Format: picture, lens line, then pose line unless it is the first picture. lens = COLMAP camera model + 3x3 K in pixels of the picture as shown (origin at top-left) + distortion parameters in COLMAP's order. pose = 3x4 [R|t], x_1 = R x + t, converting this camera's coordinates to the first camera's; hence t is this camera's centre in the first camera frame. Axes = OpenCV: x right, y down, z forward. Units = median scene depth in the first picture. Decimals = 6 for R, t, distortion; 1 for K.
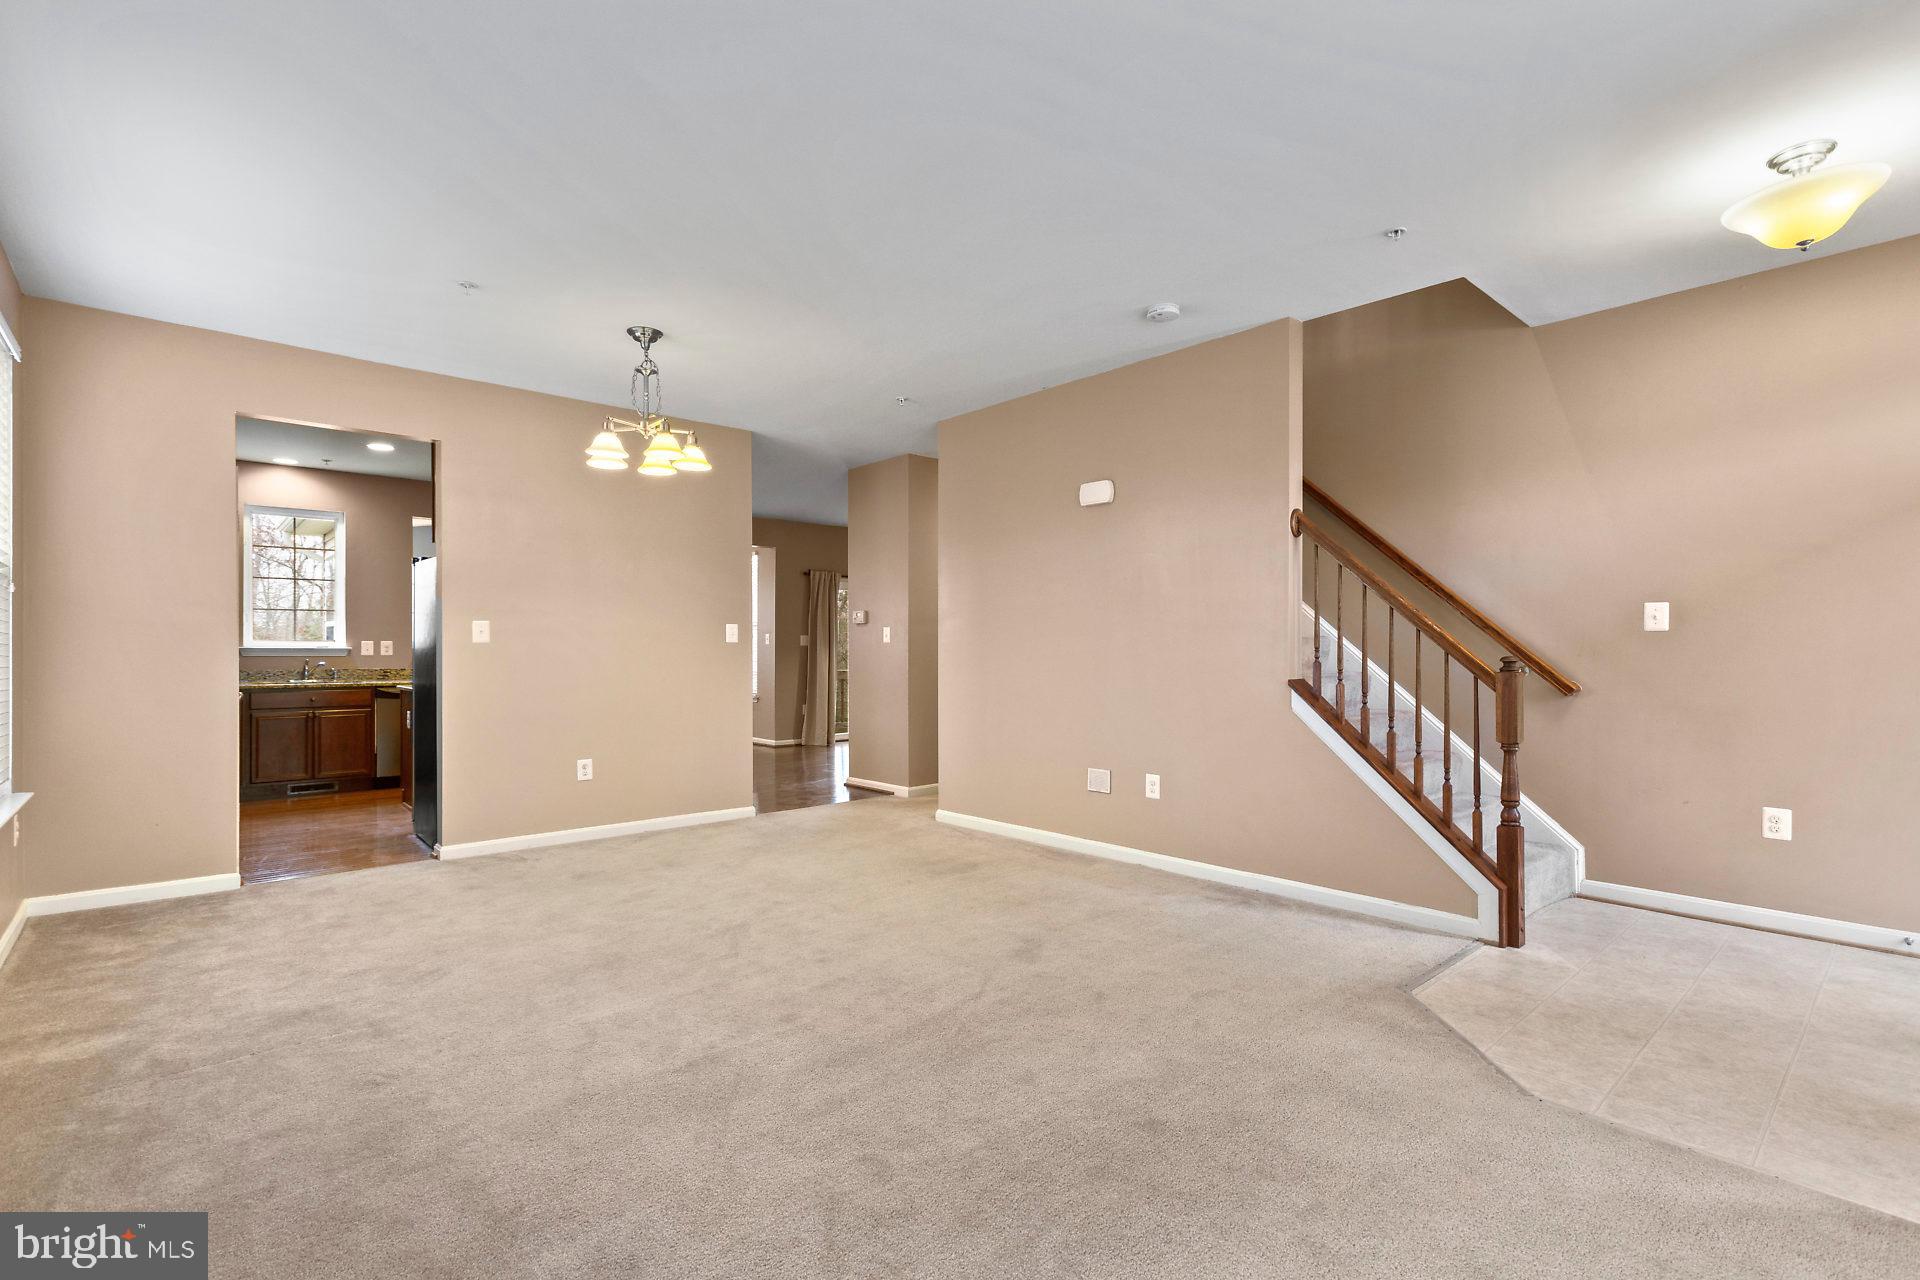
lens RADIAL K [[892.5, 0, 968.3], [0, 892.5, 650.8], [0, 0, 1]] dist [0.001673, 0.000246]
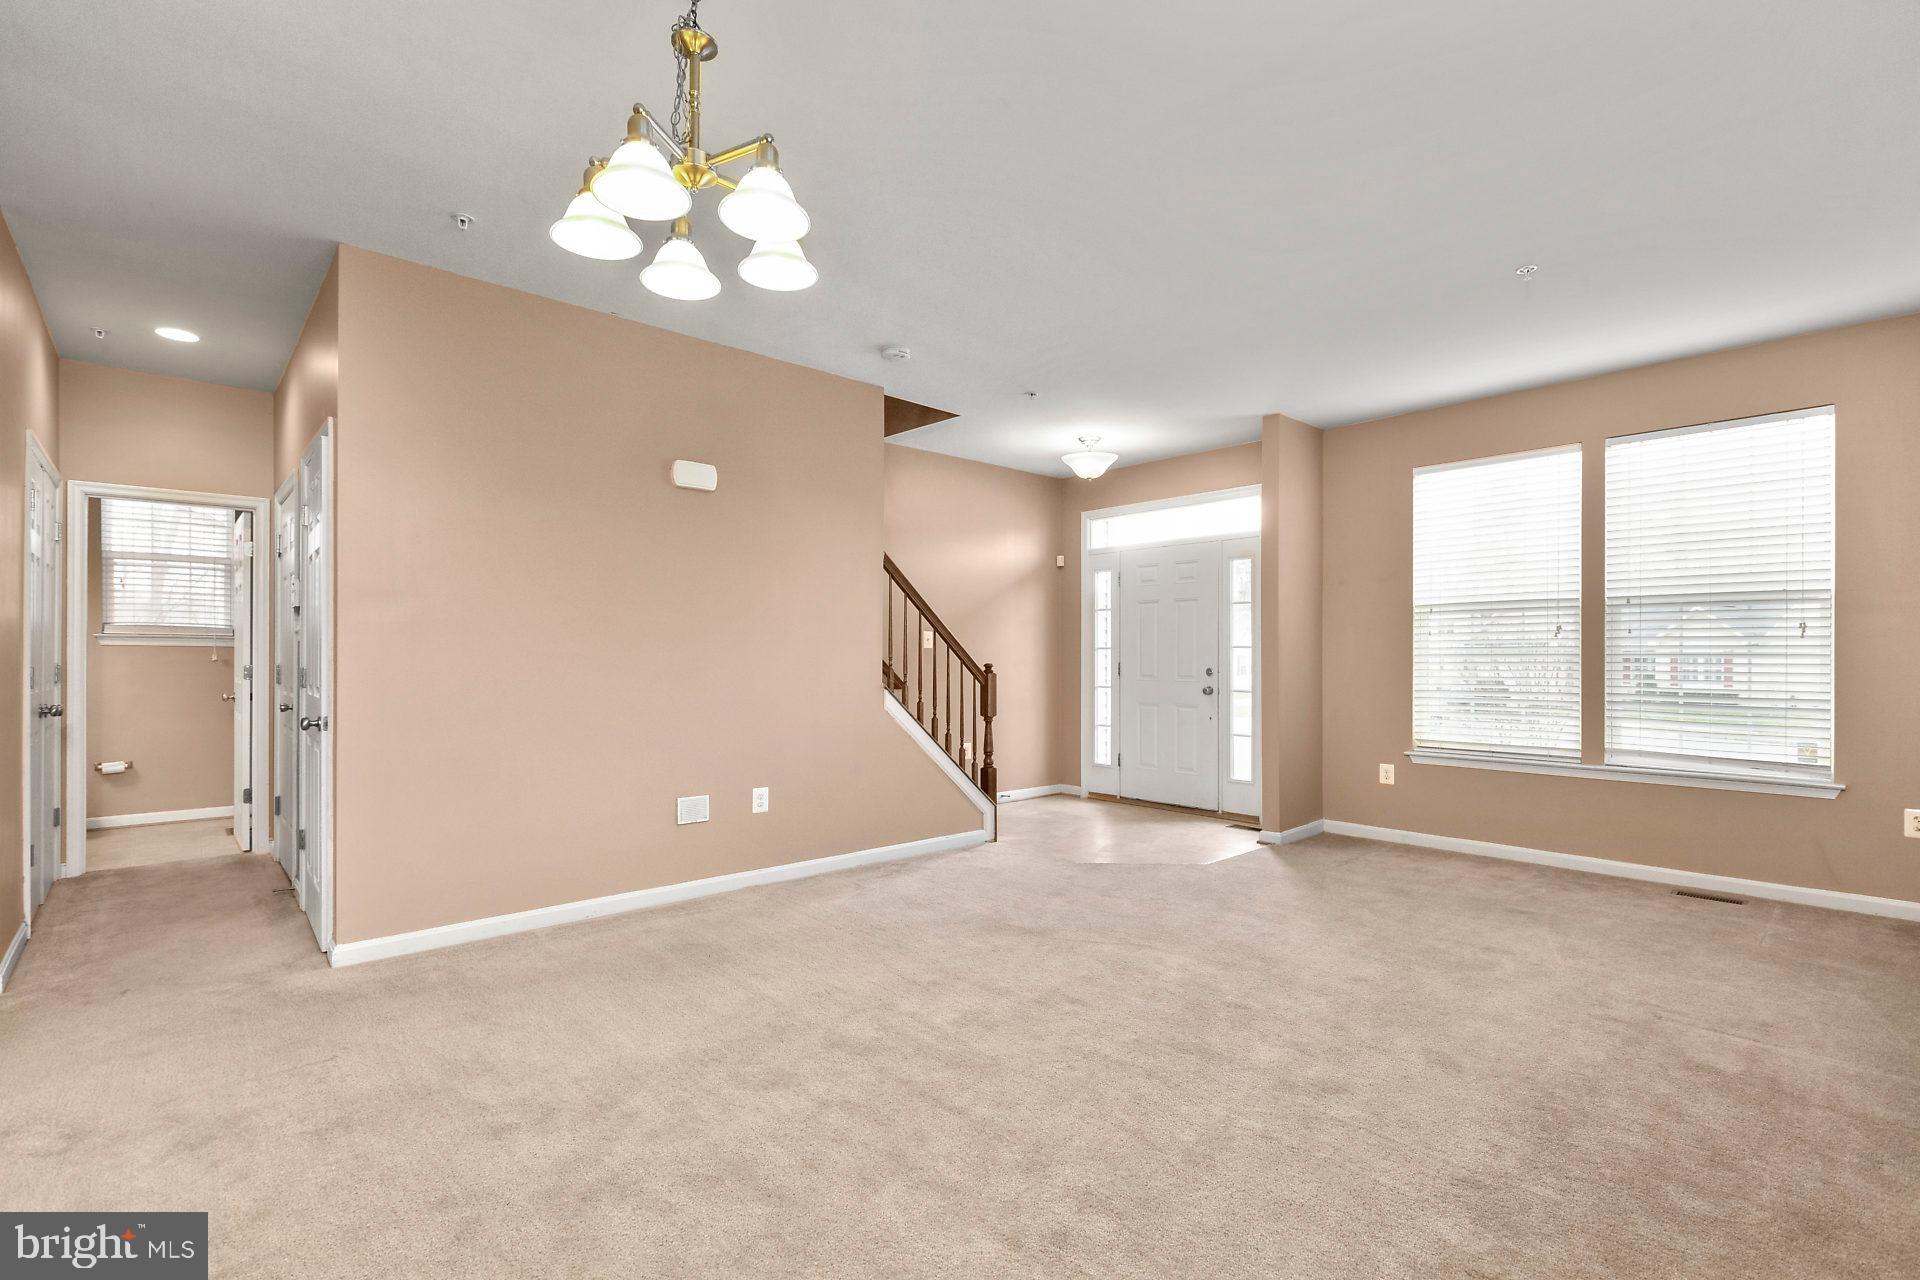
lens RADIAL K [[892.5, 0, 968.3], [0, 892.5, 650.8], [0, 0, 1]] dist [0.001673, 0.000246]
pose [[0.005654, 0.003850, 0.999977, -0.849372], [-0.003848, 0.999985, -0.003828, -0.006534], [-0.999977, -0.003827, 0.005669, 0.870243]]
